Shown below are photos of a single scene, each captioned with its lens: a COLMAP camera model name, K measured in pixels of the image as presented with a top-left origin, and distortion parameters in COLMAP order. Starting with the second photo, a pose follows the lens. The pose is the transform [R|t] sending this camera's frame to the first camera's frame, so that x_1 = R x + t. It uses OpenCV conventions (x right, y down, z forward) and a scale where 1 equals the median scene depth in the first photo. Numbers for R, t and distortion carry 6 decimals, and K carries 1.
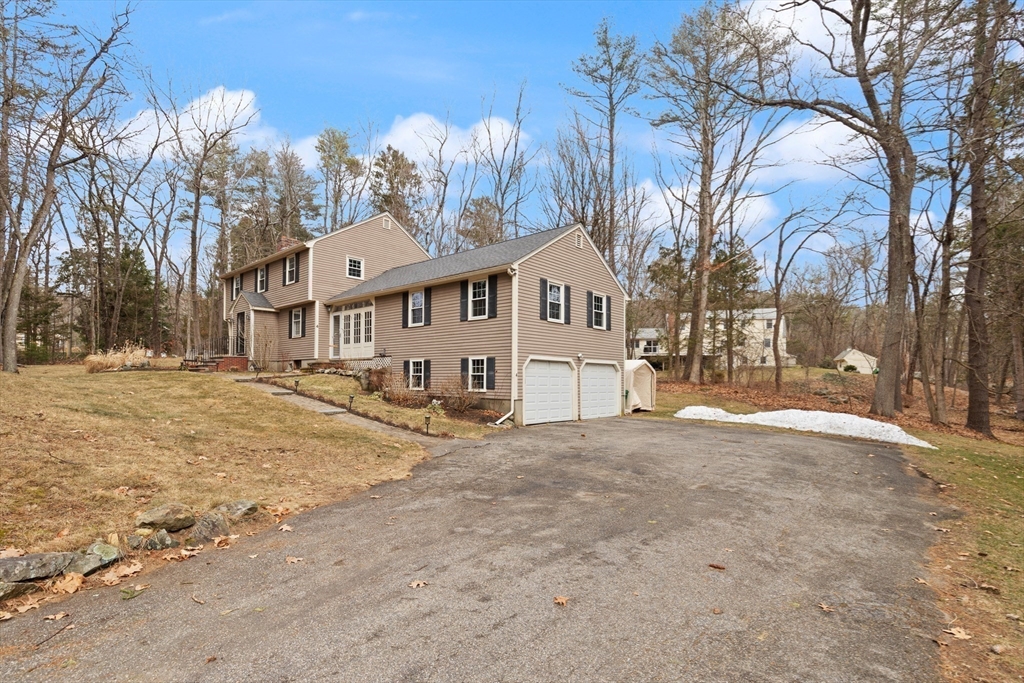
lens RADIAL K [[466.3, 0, 509.6], [0, 466.3, 352.9], [0, 0, 1]] dist [0.002720, 0.000126]
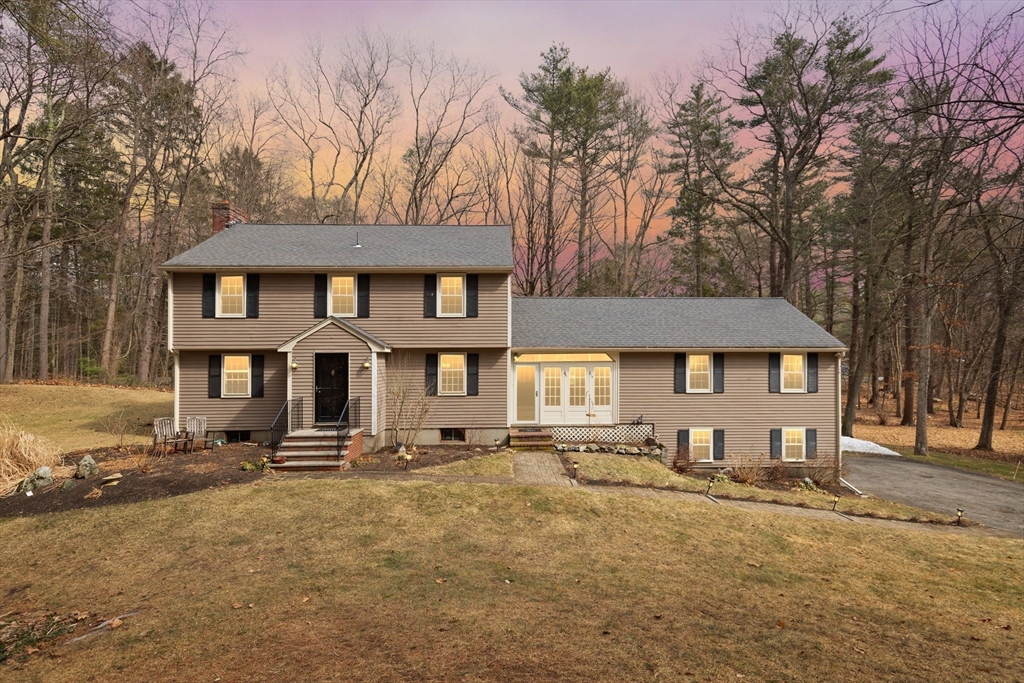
lens RADIAL K [[466.3, 0, 509.6], [0, 466.3, 352.9], [0, 0, 1]] dist [0.002720, 0.000126]
pose [[0.747964, 0.005303, 0.663719, -0.916453], [-0.029512, 0.999245, 0.025274, -0.124044], [-0.663083, -0.038492, 0.747555, 0.468714]]
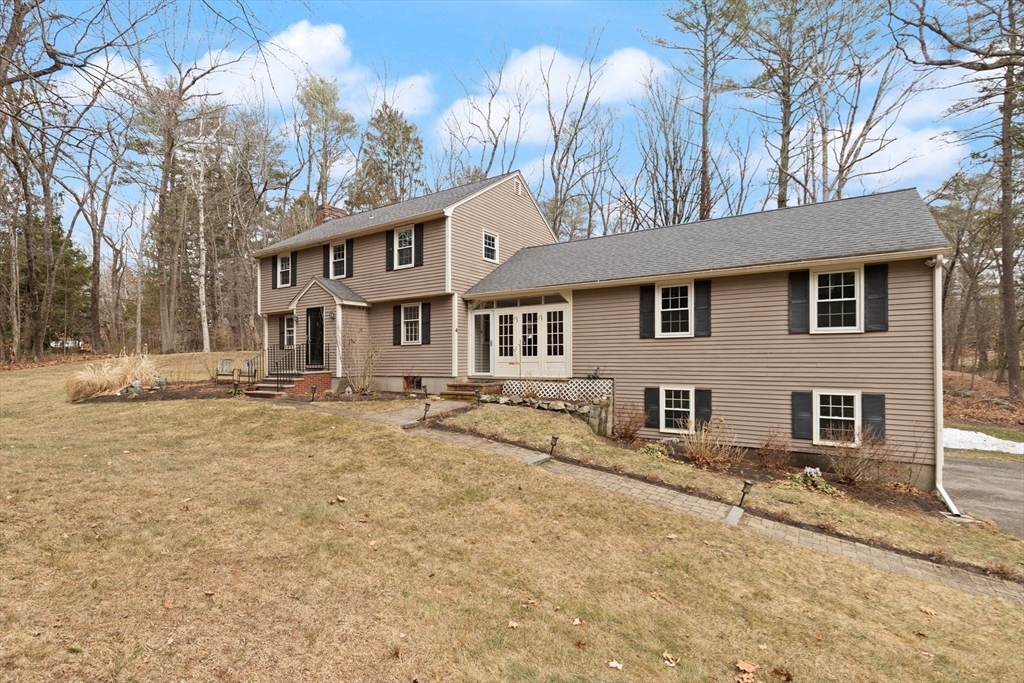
lens RADIAL K [[466.3, 0, 509.6], [0, 466.3, 352.9], [0, 0, 1]] dist [0.002720, 0.000126]
pose [[0.993119, -0.010660, 0.116625, -0.425752], [0.005828, 0.999113, 0.041699, -0.053219], [-0.116966, -0.040732, 0.992300, 0.303435]]
